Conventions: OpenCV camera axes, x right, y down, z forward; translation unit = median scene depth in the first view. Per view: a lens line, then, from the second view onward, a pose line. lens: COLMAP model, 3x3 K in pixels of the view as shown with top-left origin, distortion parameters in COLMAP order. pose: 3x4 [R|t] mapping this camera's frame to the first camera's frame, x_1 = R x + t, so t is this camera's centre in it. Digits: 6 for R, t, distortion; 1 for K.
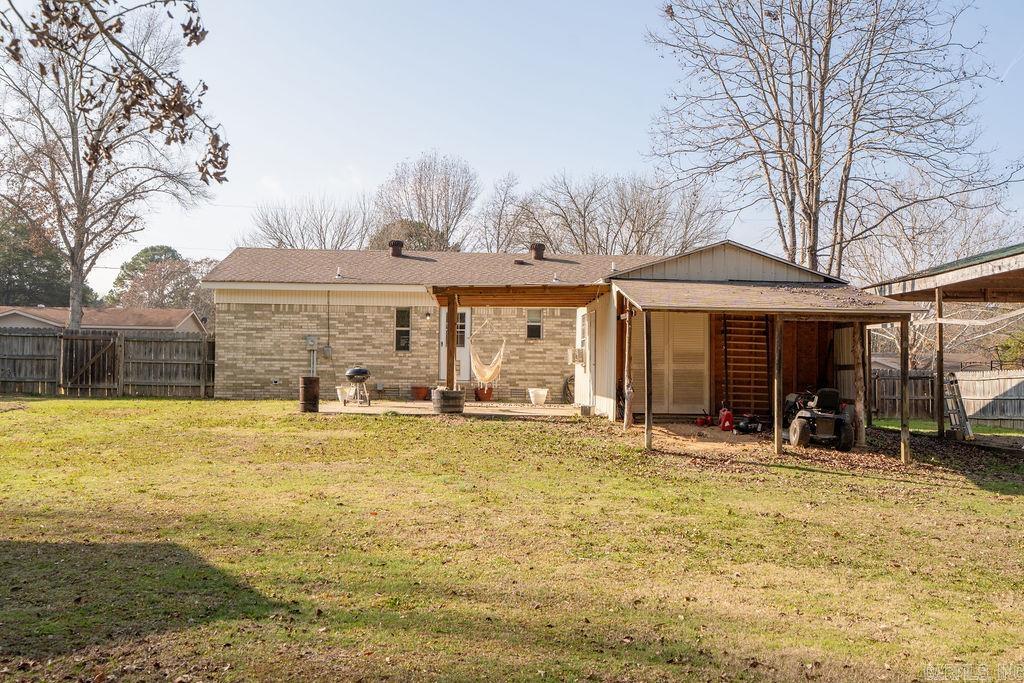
lens RADIAL K [[960.7, 0, 512.0], [0, 960.7, 341.5], [0, 0, 1]] dist [0.125384, 0.005654]
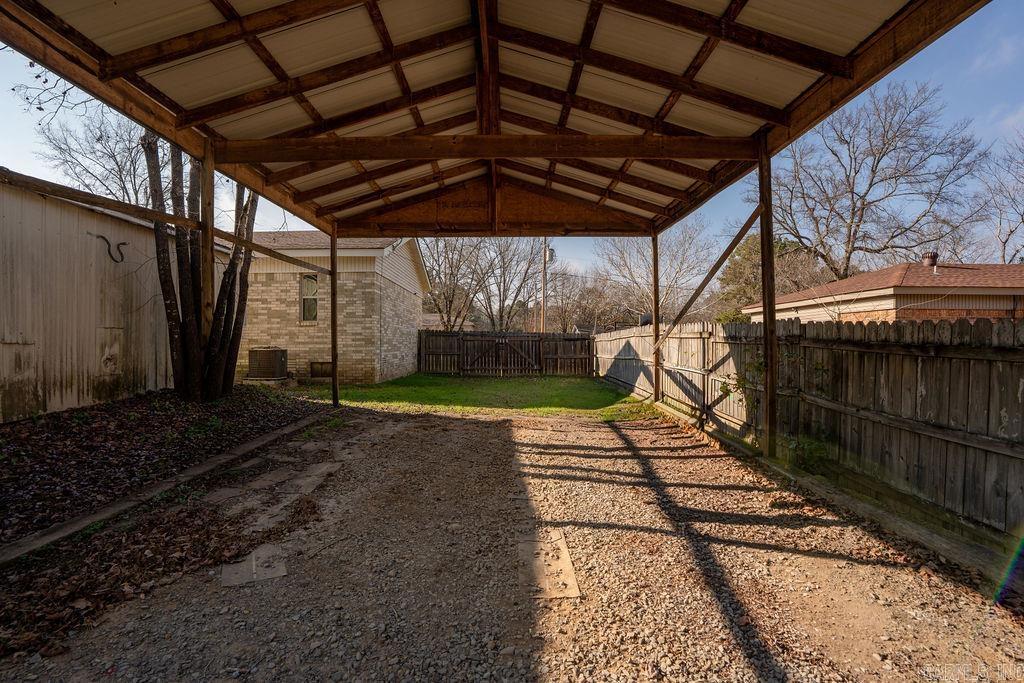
lens RADIAL K [[457.2, 0, 512.0], [0, 457.2, 341.5], [0, 0, 1]] dist [-0.002304, 0.000164]
pose [[0.999755, -0.013753, -0.017370, 0.597311], [0.014385, 0.999219, 0.036815, 0.032020], [0.016850, -0.037056, 0.999171, 0.793554]]
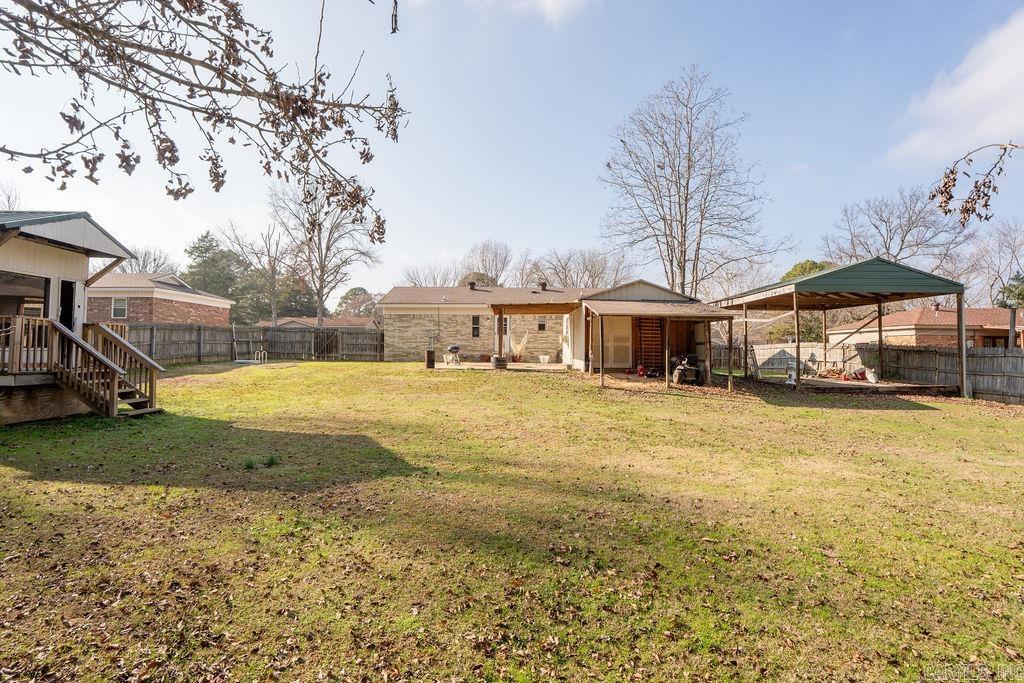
lens RADIAL K [[472.9, 0, 512.0], [0, 472.9, 341.5], [0, 0, 1]] dist [-0.002085, -0.000067]
pose [[0.999394, -0.007755, -0.033941, -0.006230], [0.008422, 0.999773, 0.019549, 0.000273], [0.033782, -0.019823, 0.999233, 0.026807]]
